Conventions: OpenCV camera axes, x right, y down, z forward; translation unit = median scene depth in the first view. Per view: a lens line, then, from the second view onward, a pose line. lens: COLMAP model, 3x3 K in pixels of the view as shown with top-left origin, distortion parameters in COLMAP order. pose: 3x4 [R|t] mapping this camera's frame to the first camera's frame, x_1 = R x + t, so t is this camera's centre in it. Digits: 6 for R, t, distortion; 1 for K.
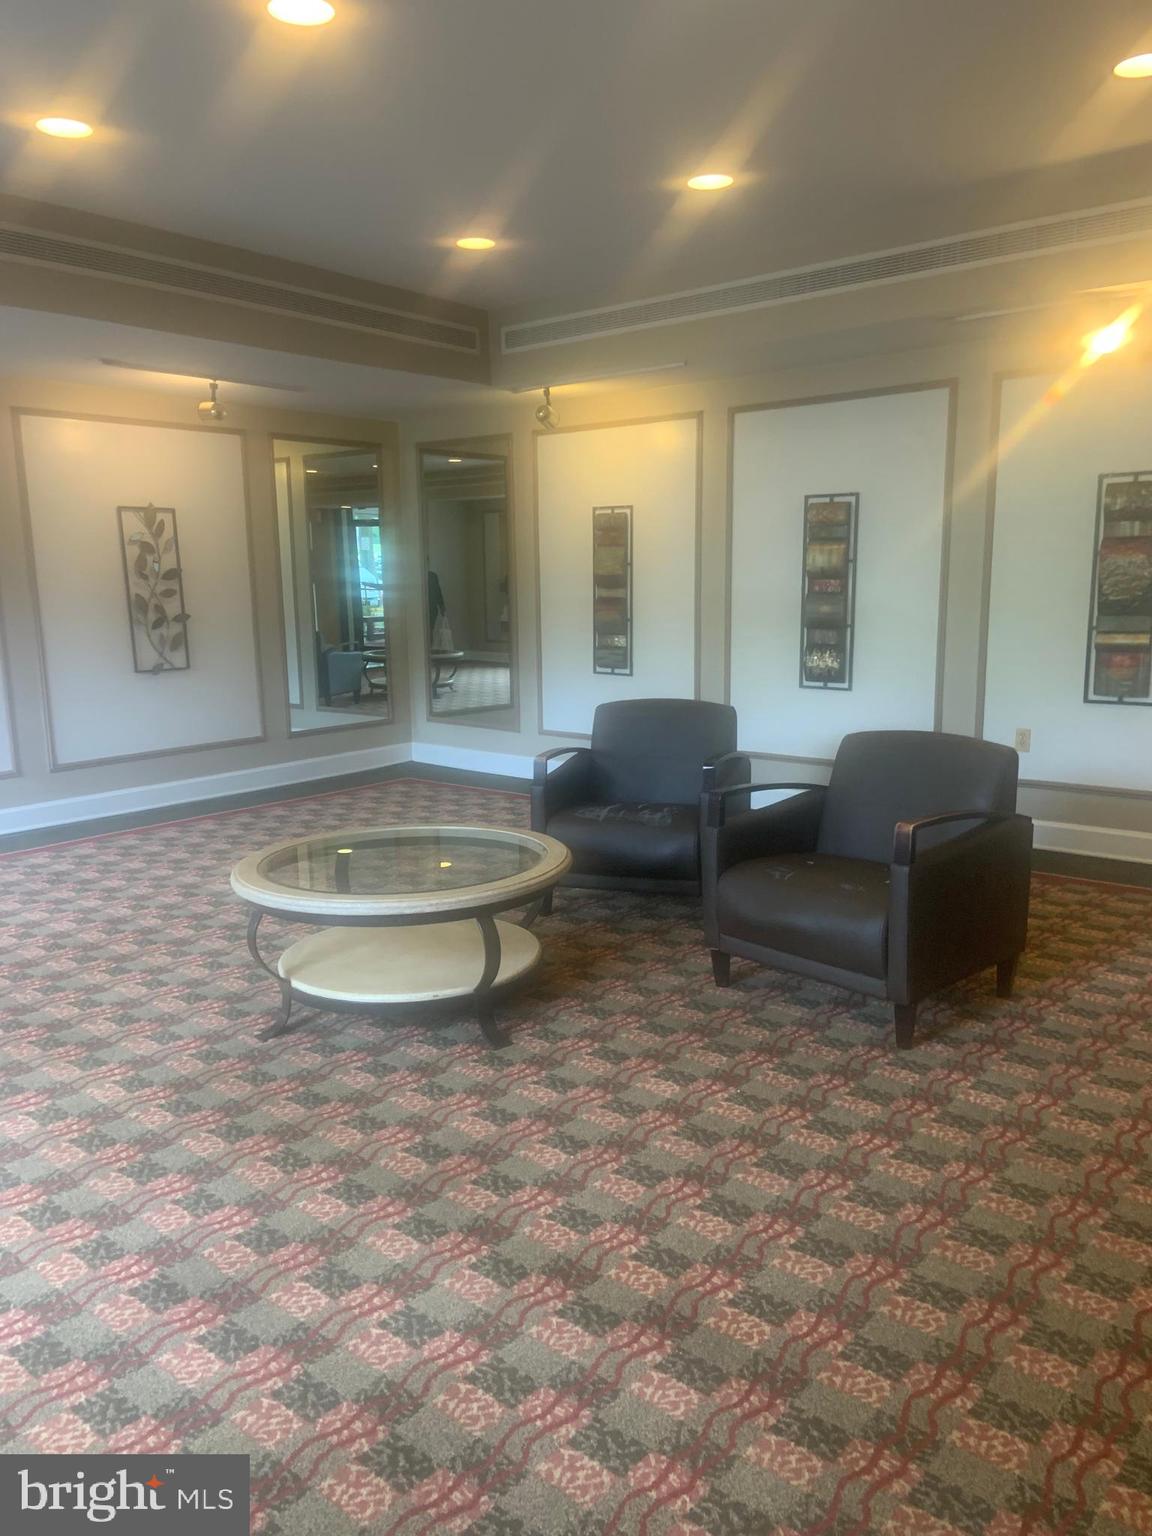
lens RADIAL K [[1154.5, 0, 576.0], [0, 1154.5, 768.0], [0, 0, 1]] dist [0.011823, 0.001976]
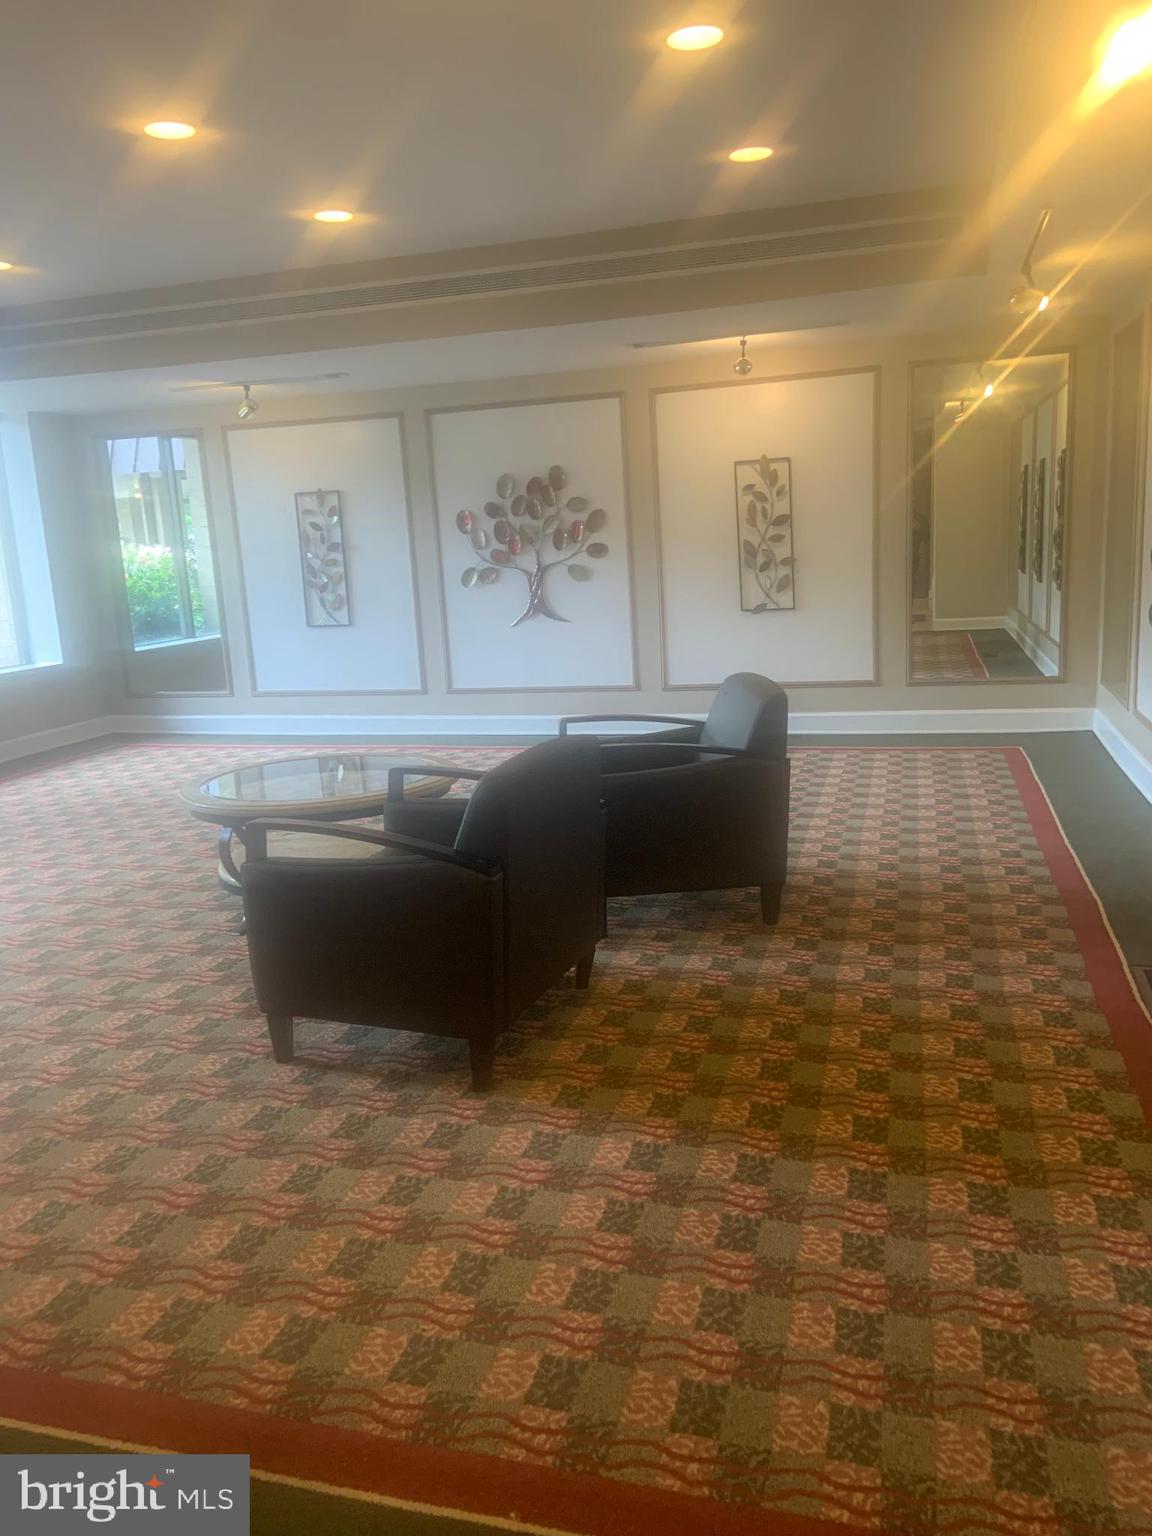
lens RADIAL K [[1154.5, 0, 576.0], [0, 1154.5, 768.0], [0, 0, 1]] dist [0.011823, 0.001976]
pose [[0.422662, 0.168253, -0.890532, 0.563609], [-0.098597, 0.985320, 0.139366, -0.072320], [0.900908, 0.028899, 0.433047, 0.375530]]
